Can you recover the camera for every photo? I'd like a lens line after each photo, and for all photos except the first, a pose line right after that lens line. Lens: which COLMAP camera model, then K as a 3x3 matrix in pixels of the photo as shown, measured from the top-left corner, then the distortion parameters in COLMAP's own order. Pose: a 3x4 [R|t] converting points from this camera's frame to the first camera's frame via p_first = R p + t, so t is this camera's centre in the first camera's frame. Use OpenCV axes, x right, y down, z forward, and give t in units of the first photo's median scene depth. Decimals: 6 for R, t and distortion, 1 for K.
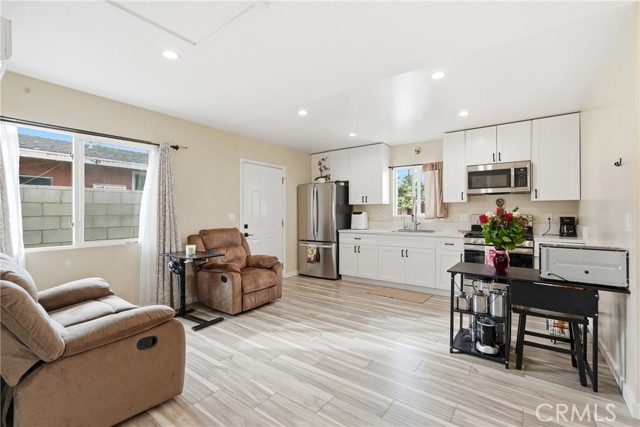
lens RADIAL K [[287.9, 0, 318.9], [0, 287.9, 212.6], [0, 0, 1]] dist [0.005689, 0.004368]
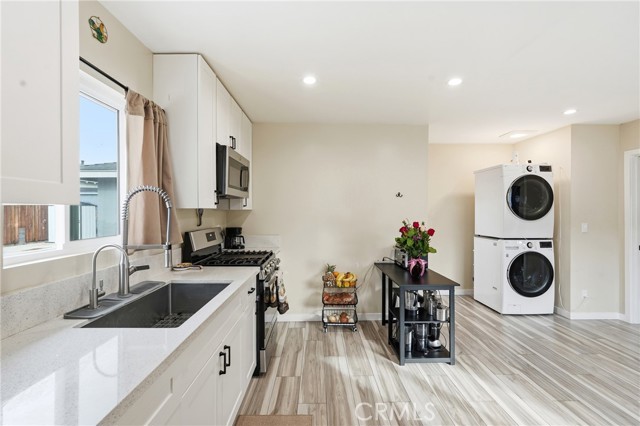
lens RADIAL K [[287.9, 0, 323.5], [0, 287.9, 212.1], [0, 0, 1]] dist [0.005689, 0.004368]
pose [[-0.608164, -0.004577, 0.793798, -0.074873], [-0.002321, 0.999989, 0.003987, -0.060319], [-0.793808, 0.000582, -0.608168, 1.984323]]
